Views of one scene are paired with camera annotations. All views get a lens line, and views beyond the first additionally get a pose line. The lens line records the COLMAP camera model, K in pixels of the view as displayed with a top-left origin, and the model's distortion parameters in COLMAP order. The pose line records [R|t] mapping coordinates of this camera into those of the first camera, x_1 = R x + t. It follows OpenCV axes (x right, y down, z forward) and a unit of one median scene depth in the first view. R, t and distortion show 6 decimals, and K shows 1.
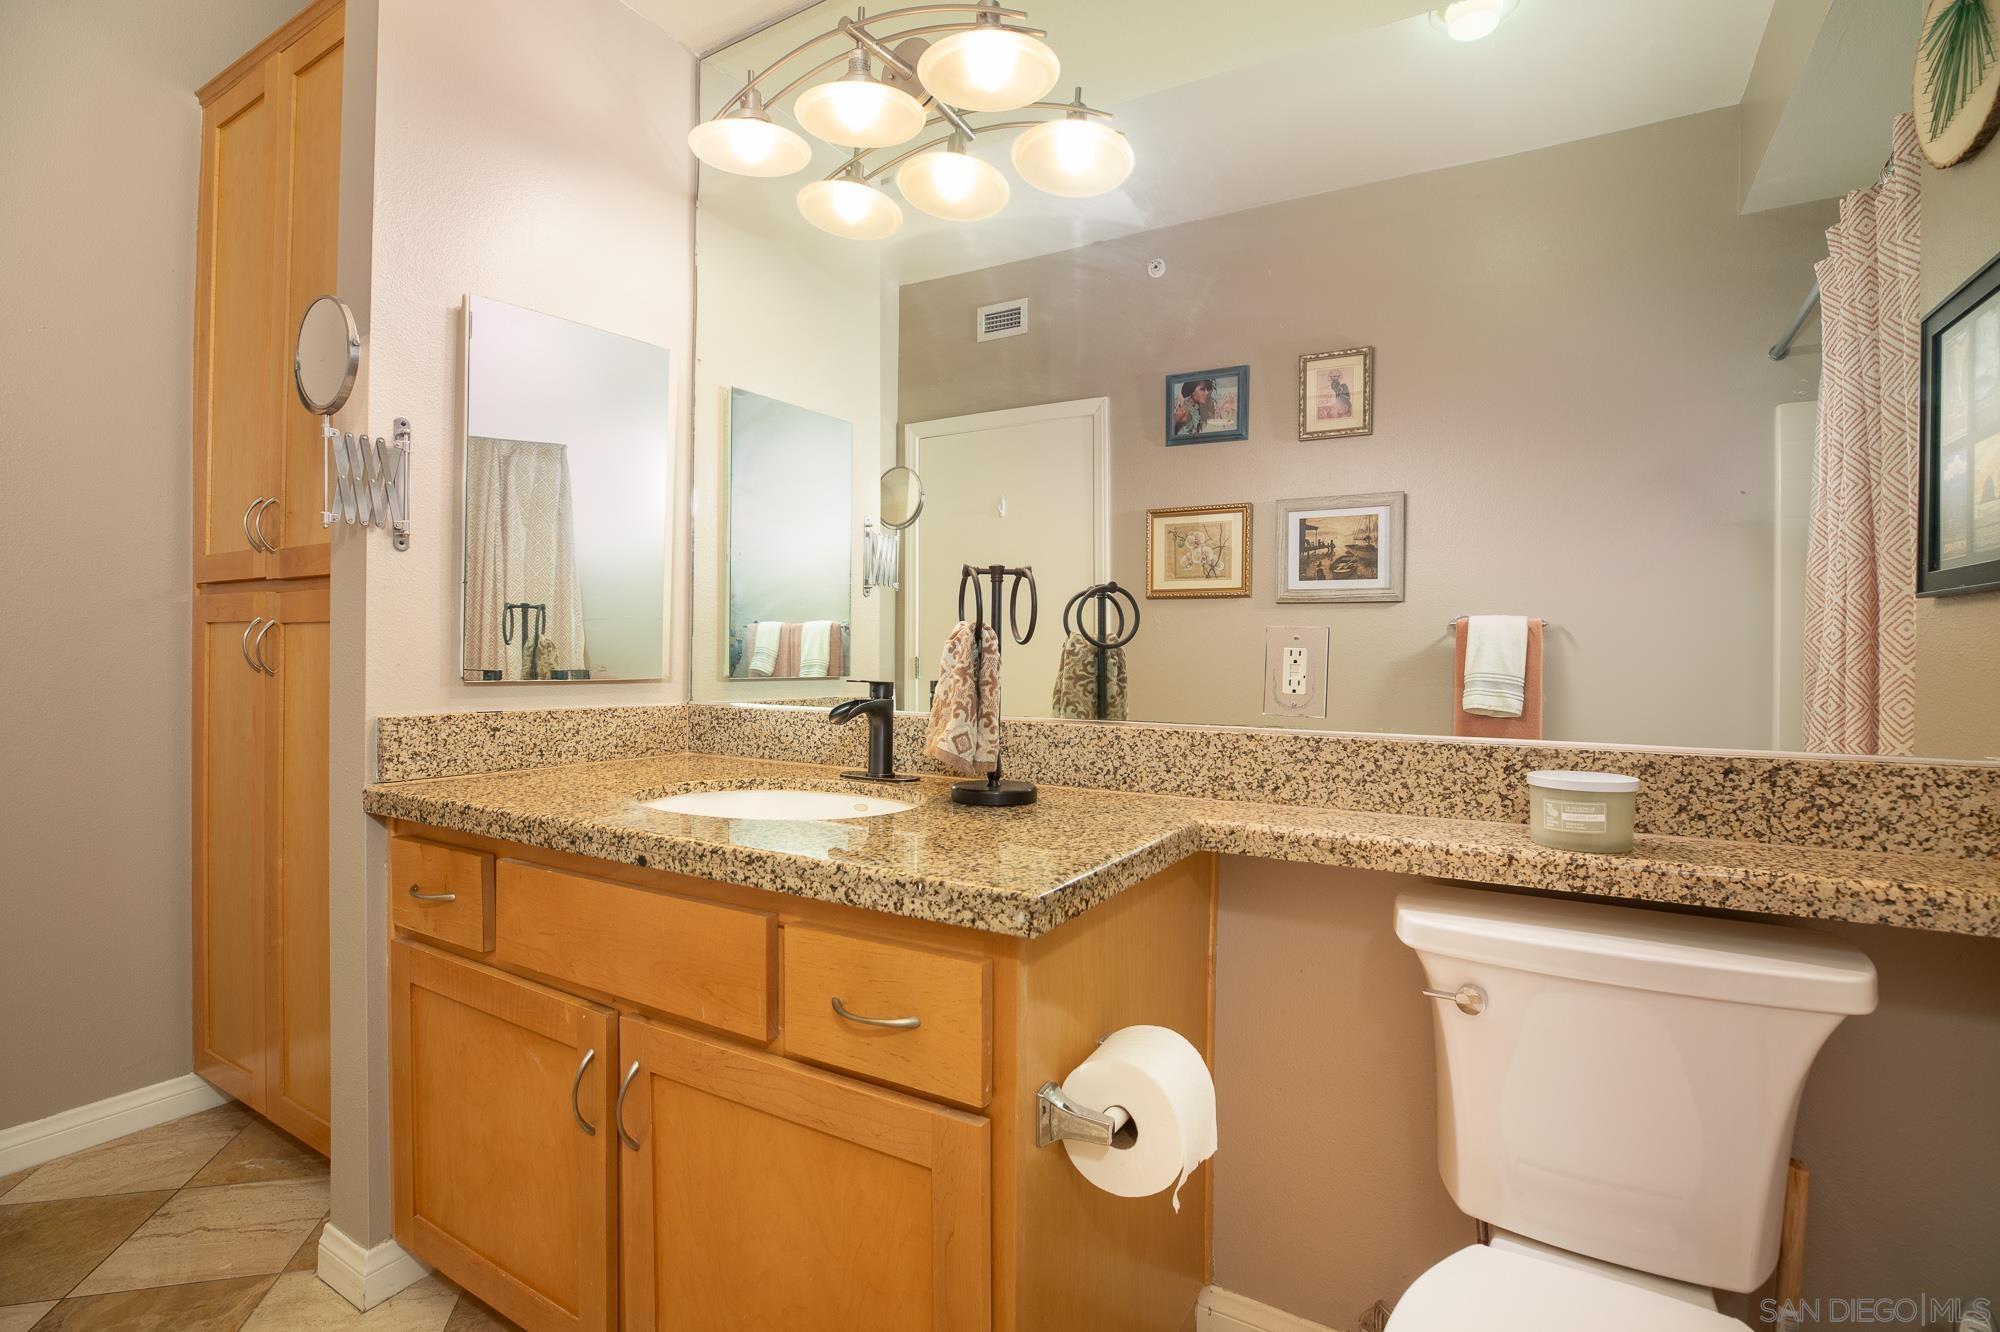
lens RADIAL K [[901.0, 0, 995.1], [0, 901.0, 669.2], [0, 0, 1]] dist [-0.036499, 0.010765]
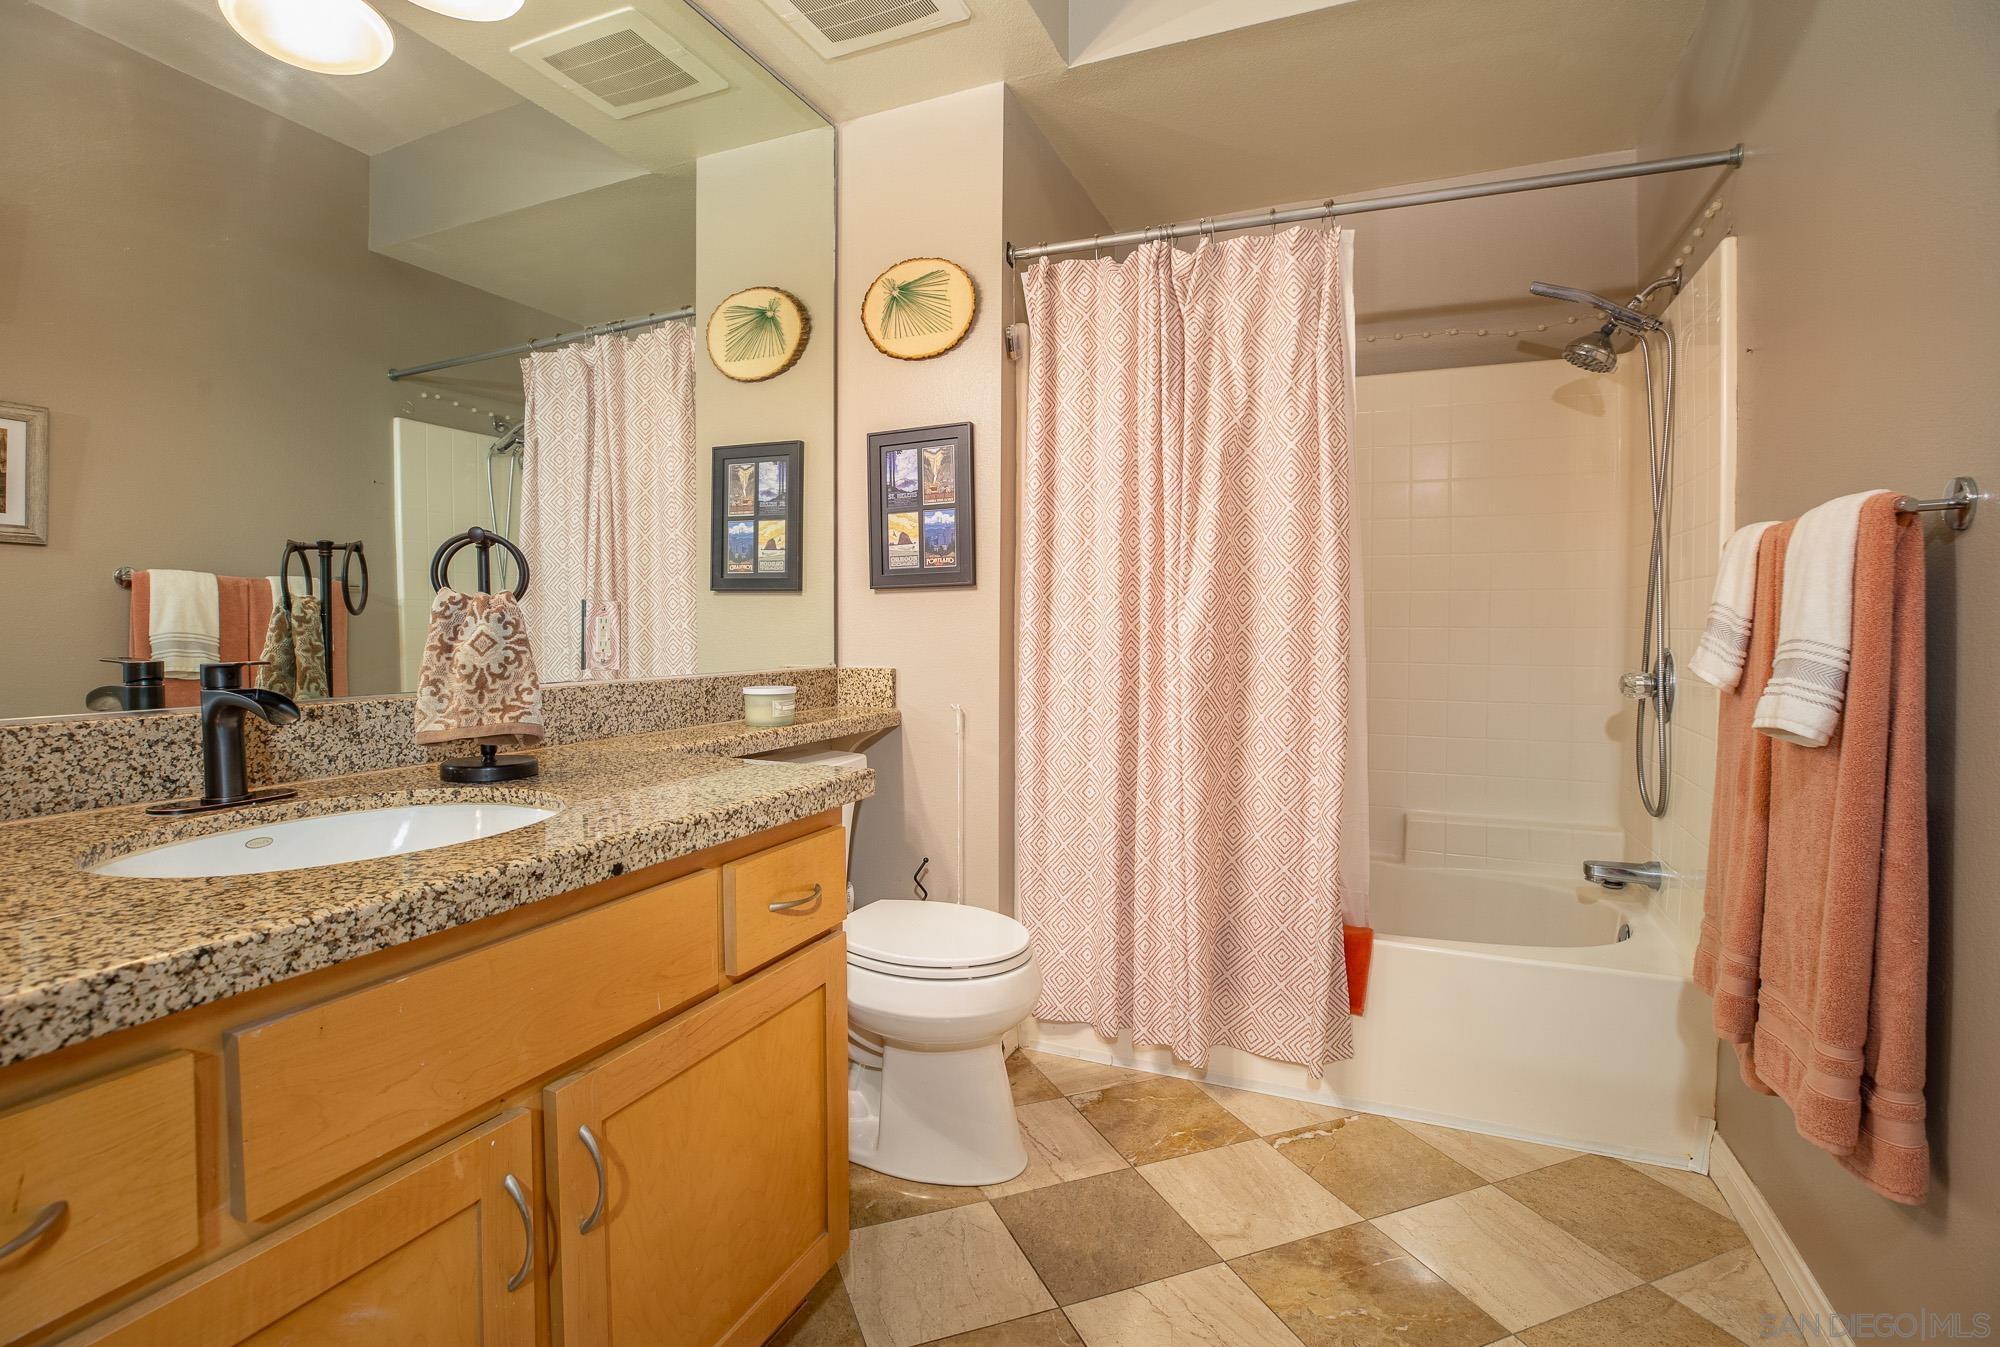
lens RADIAL K [[960.0, 0, 1001.1], [0, 960.0, 645.0], [0, 0, 1]] dist [-0.040232, 0.010365]
pose [[-0.124498, -0.031043, 0.991734, -1.208252], [0.003683, 0.999489, 0.031748, -0.026613], [-0.992213, 0.007606, -0.124320, 0.671682]]
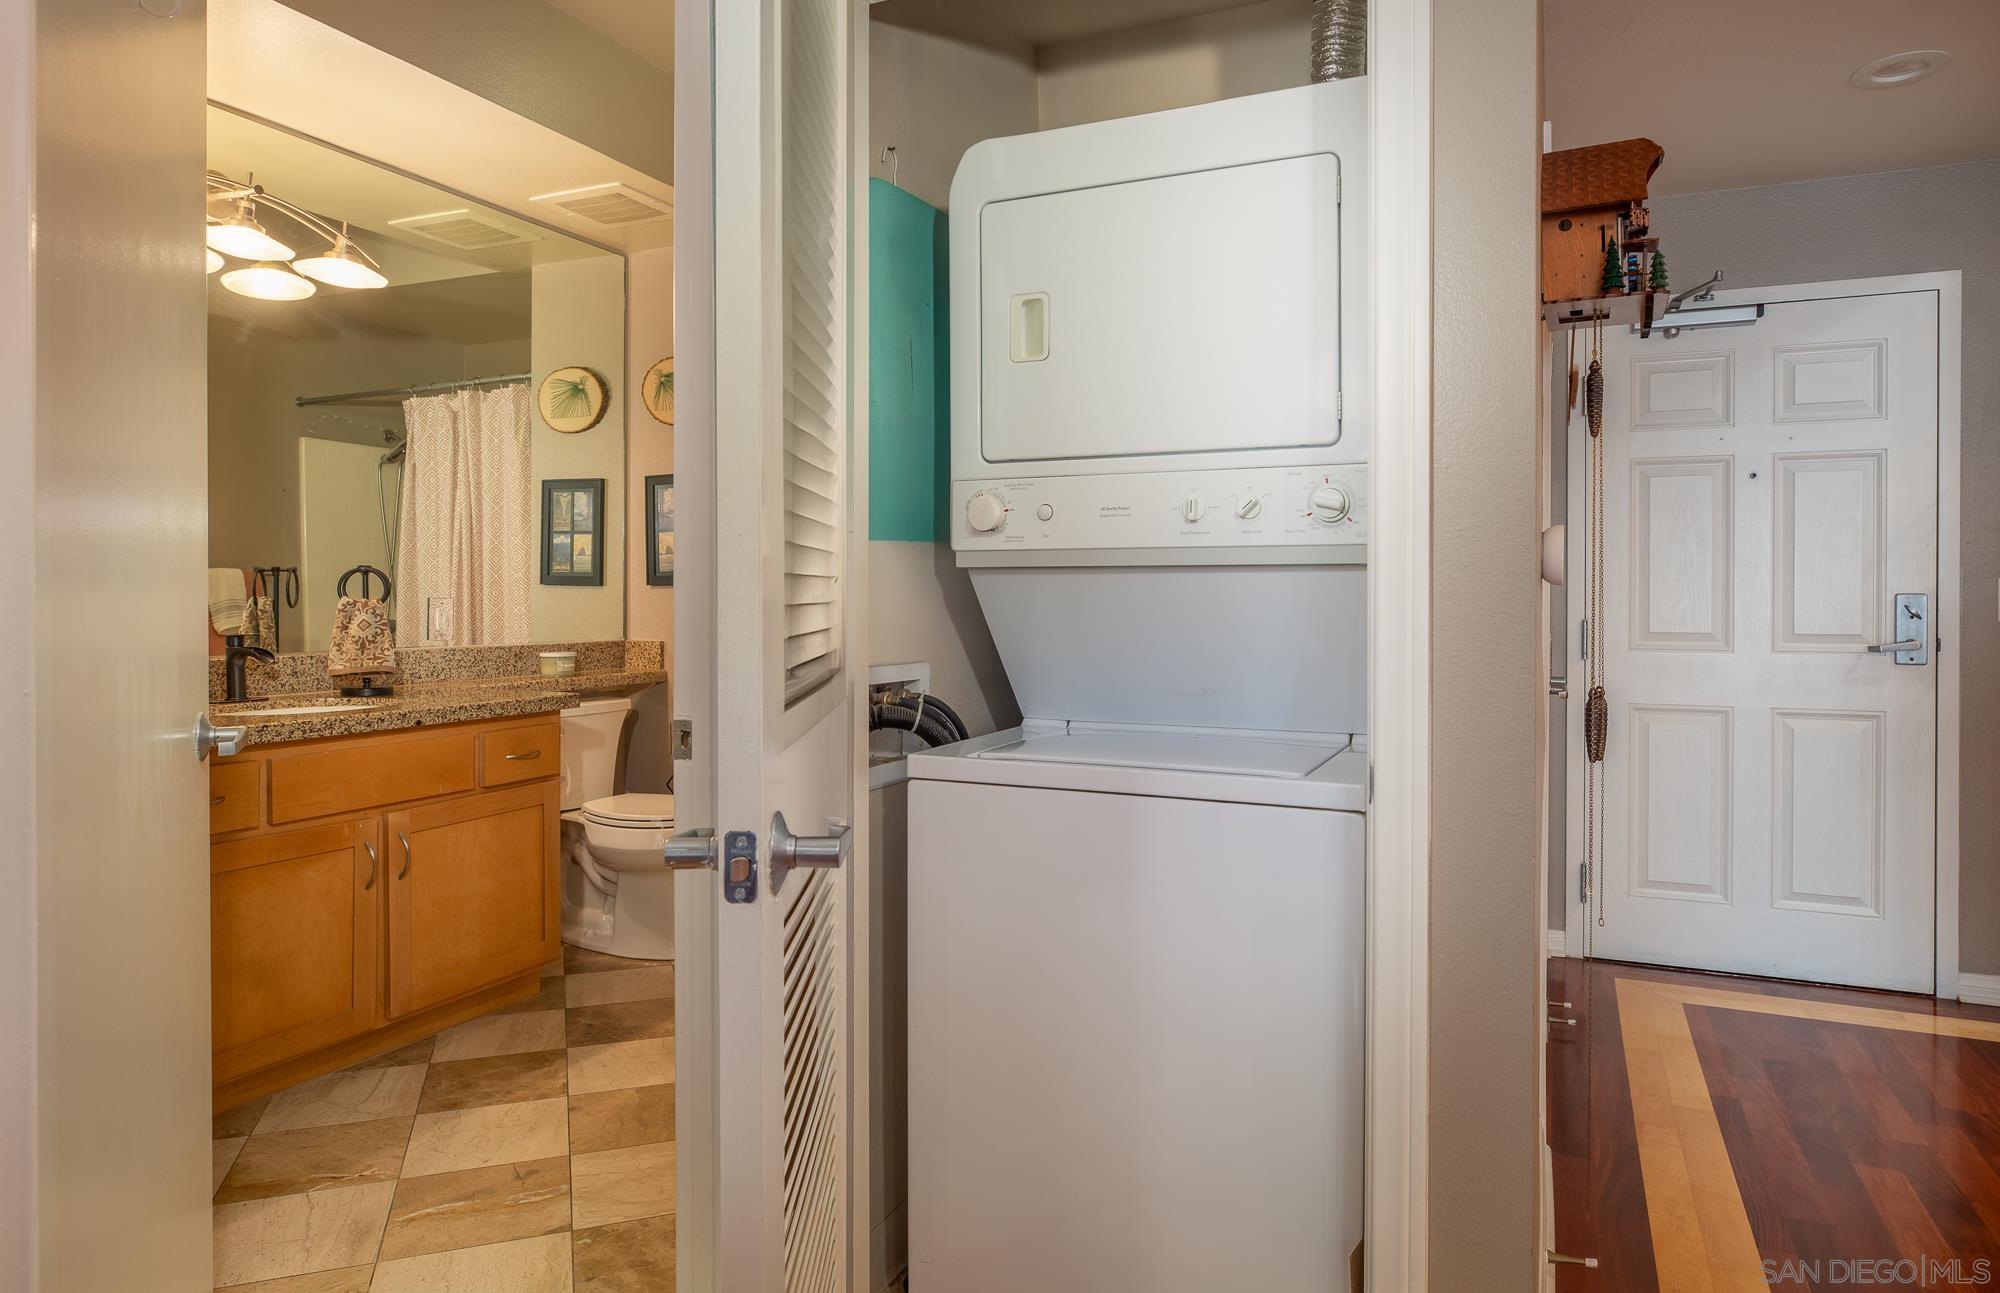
lens RADIAL K [[1189.1, 0, 1041.7], [0, 1189.1, 600.6], [0, 0, 1]] dist [-0.001392, -0.000867]
pose [[-0.129695, -0.015447, 0.991434, -2.902460], [0.000526, 0.999877, 0.015647, -0.091953], [-0.991554, 0.002551, -0.129671, -0.039318]]
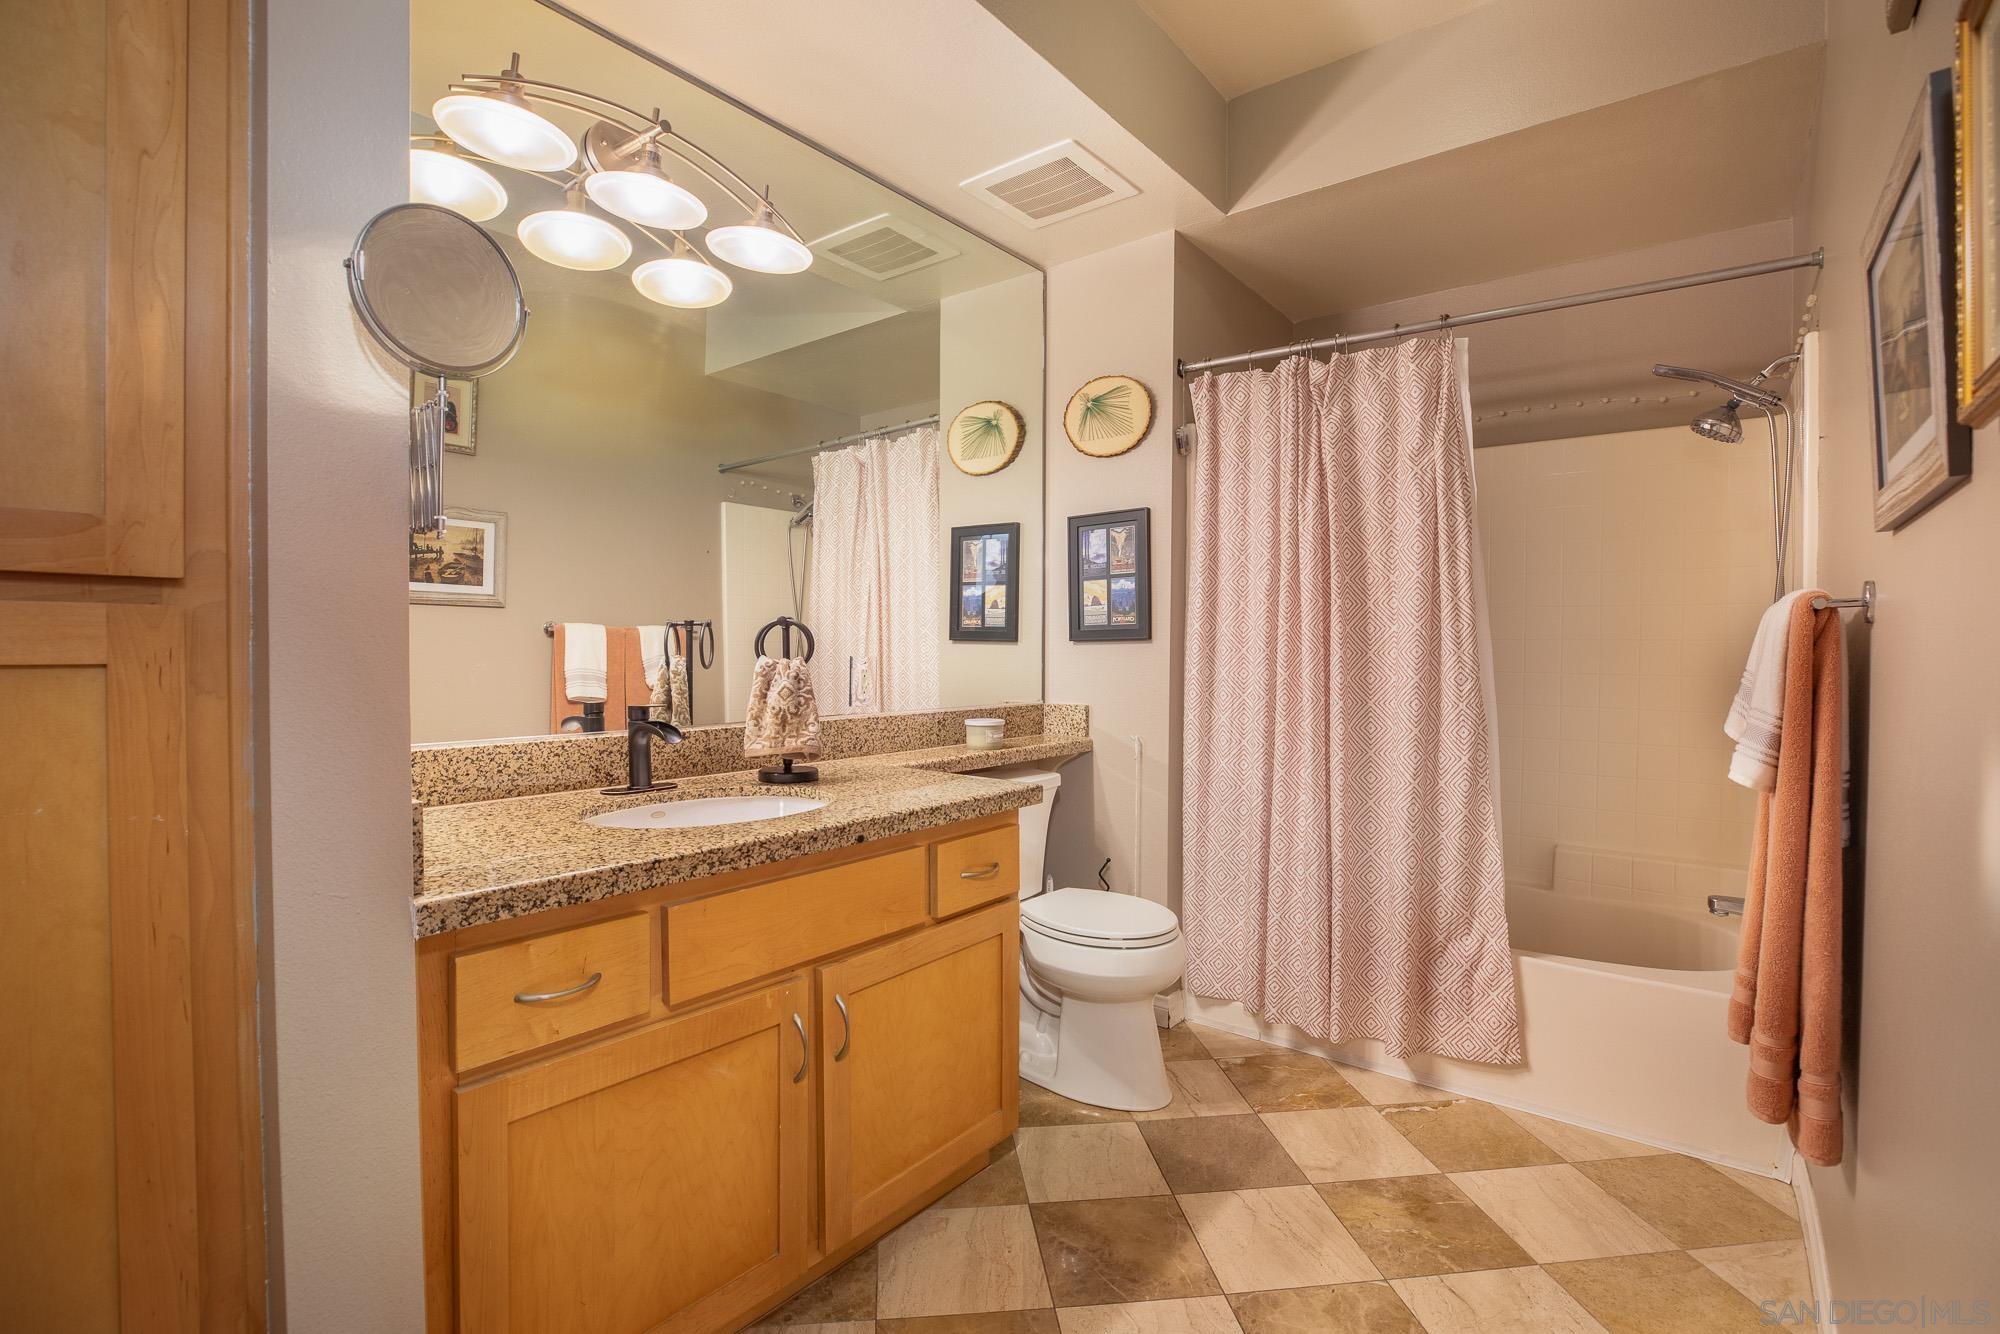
lens RADIAL K [[931.0, 0, 1025.9], [0, 931.0, 659.2], [0, 0, 1]] dist [-0.036294, 0.010819]
pose [[0.117933, -0.022117, 0.992775, -1.624275], [0.002674, 0.999755, 0.021955, -0.089421], [-0.993018, 0.000065, 0.117963, 0.513293]]
